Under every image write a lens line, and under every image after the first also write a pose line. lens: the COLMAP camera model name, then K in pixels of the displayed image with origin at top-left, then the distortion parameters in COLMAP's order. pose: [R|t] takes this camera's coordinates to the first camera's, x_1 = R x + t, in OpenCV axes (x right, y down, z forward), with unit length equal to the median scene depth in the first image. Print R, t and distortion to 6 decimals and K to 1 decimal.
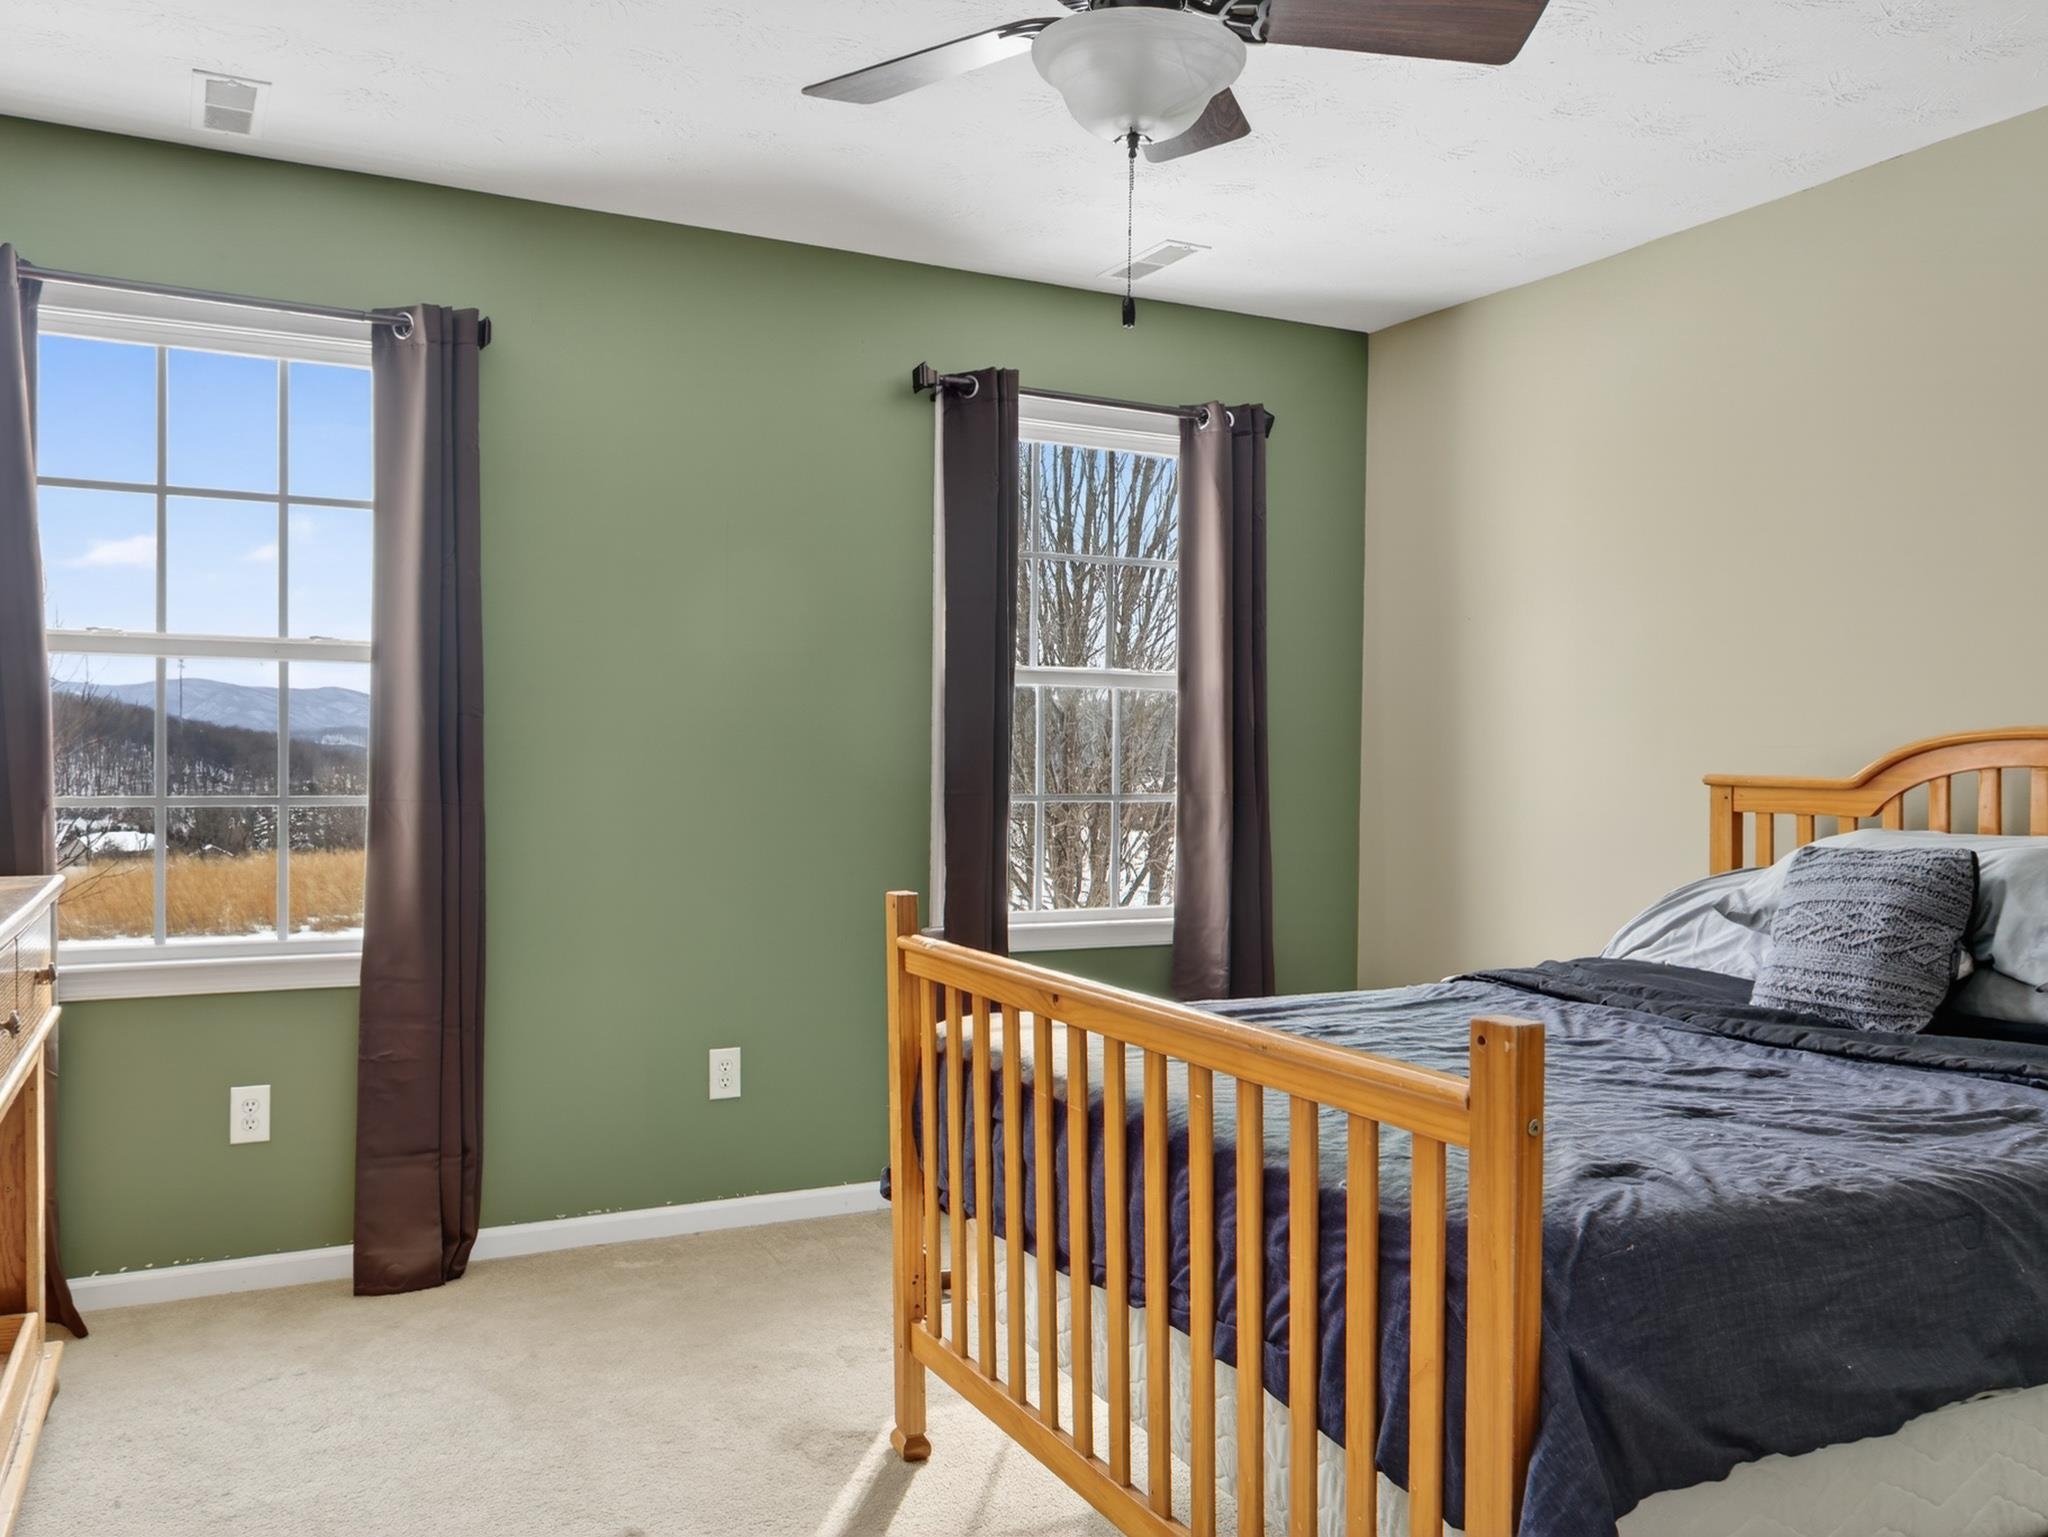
lens RADIAL K [[1621.3, 0, 1022.1], [0, 1621.3, 767.3], [0, 0, 1]] dist [-0.010164, -0.003846]
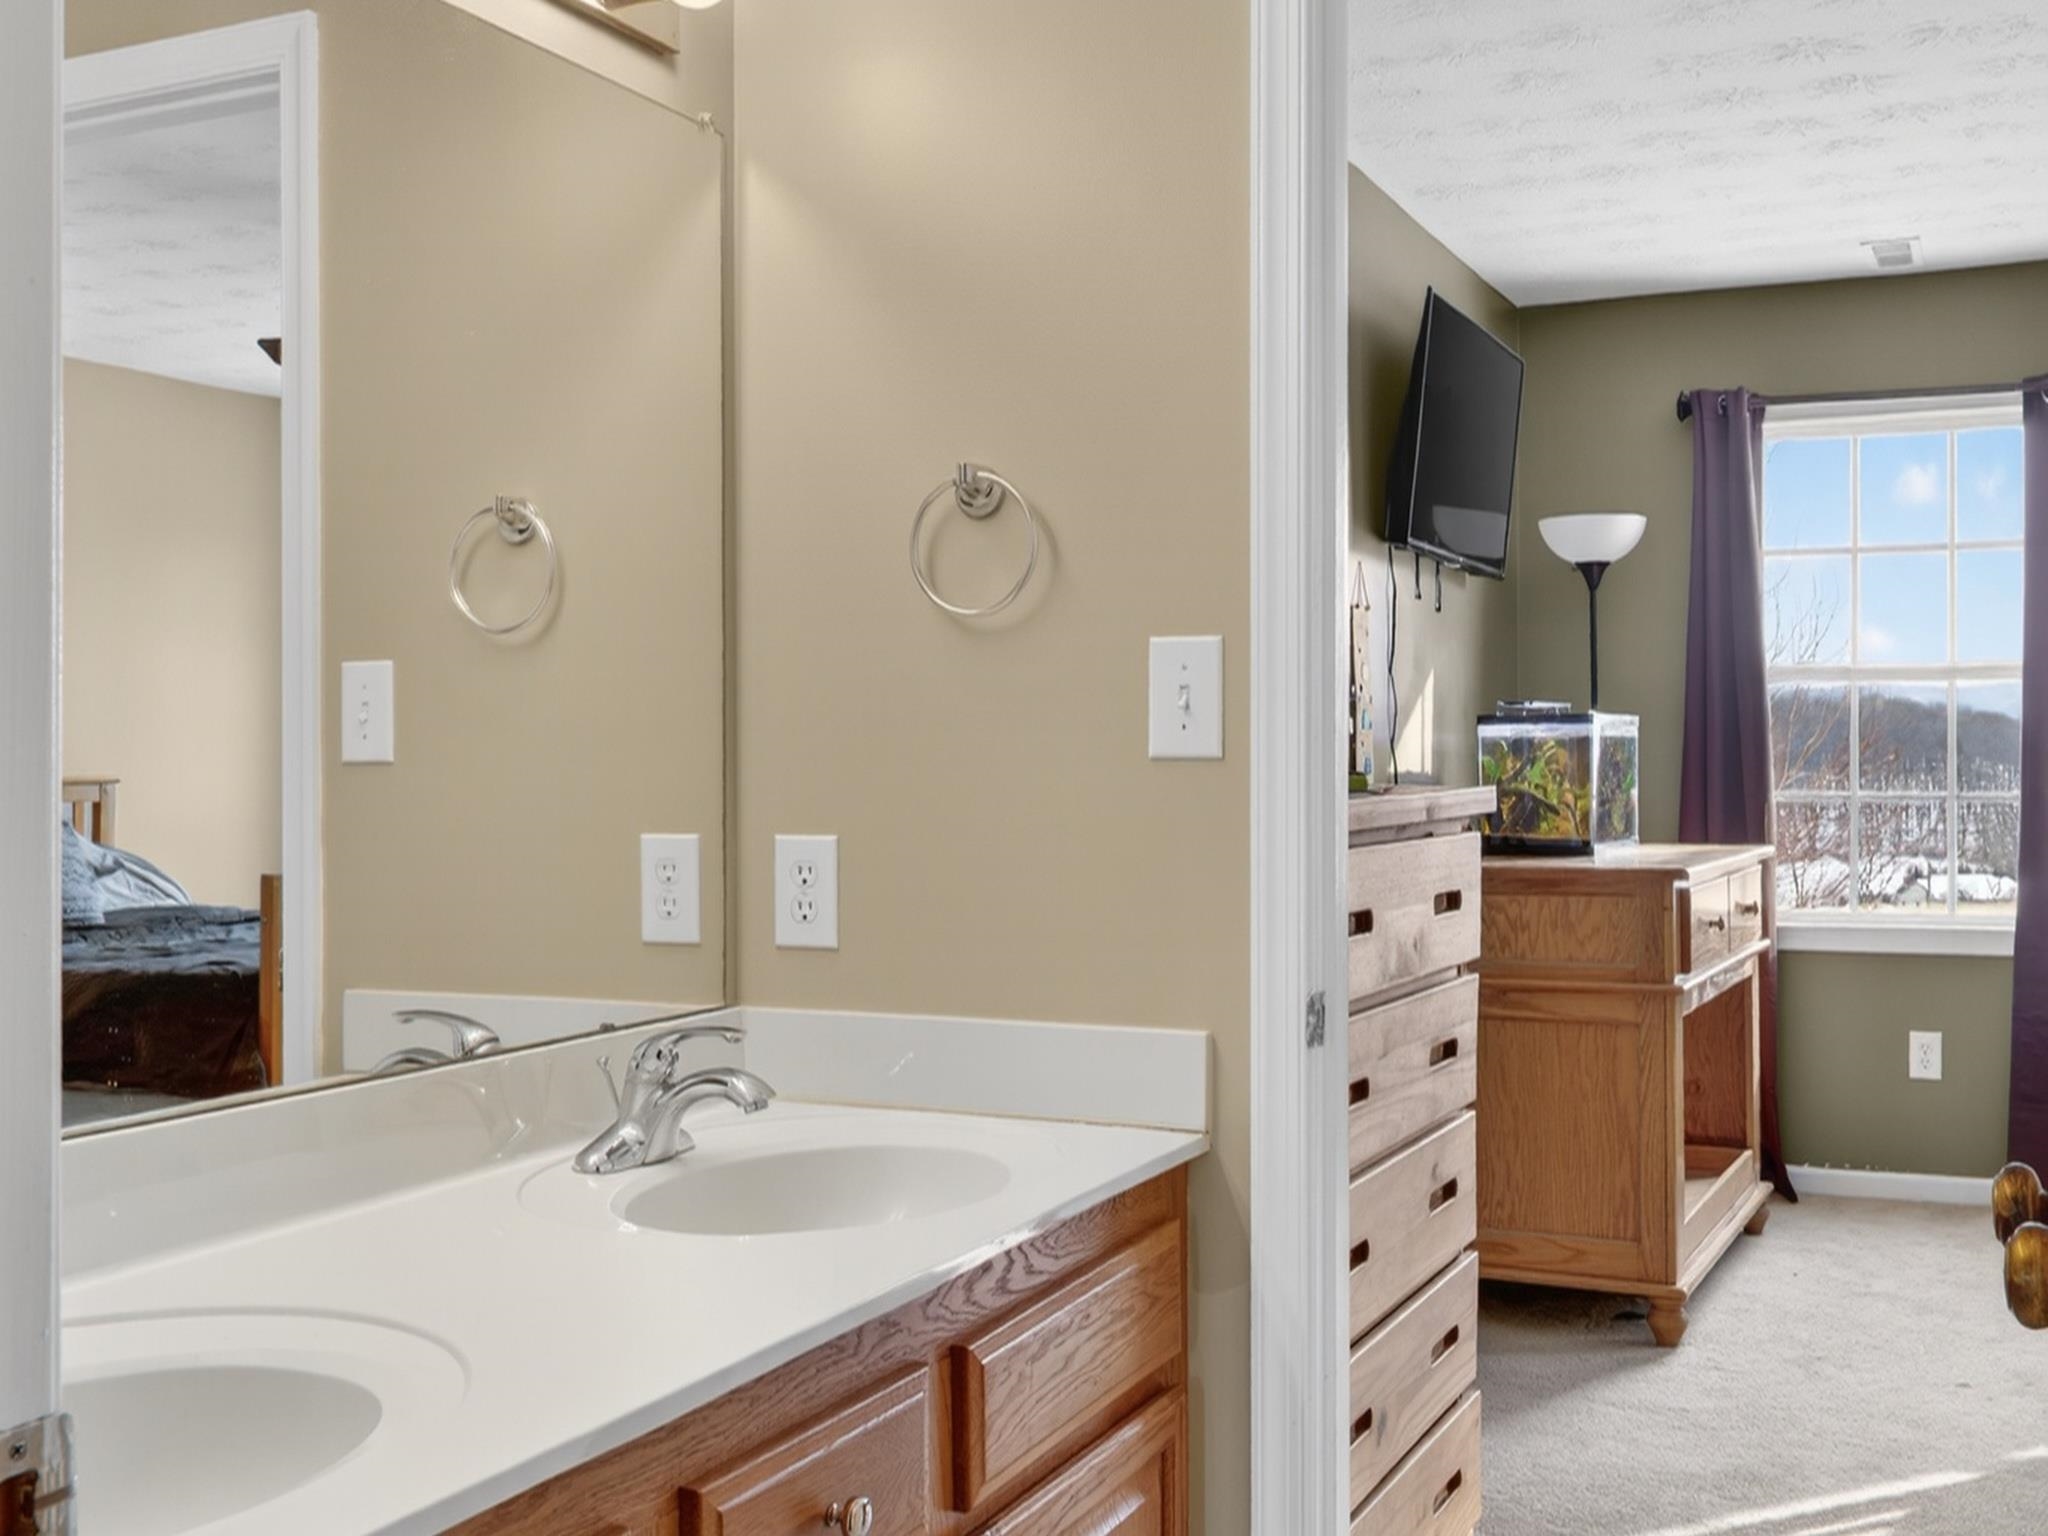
lens RADIAL K [[2150.1, 0, 1022.9], [0, 2150.1, 770.8], [0, 0, 1]] dist [0.020403, 0.000000]
pose [[0.603932, -0.006459, -0.797010, 0.406261], [-0.001660, 0.999955, -0.009361, 0.017138], [0.797034, 0.006976, 0.603894, -0.519994]]
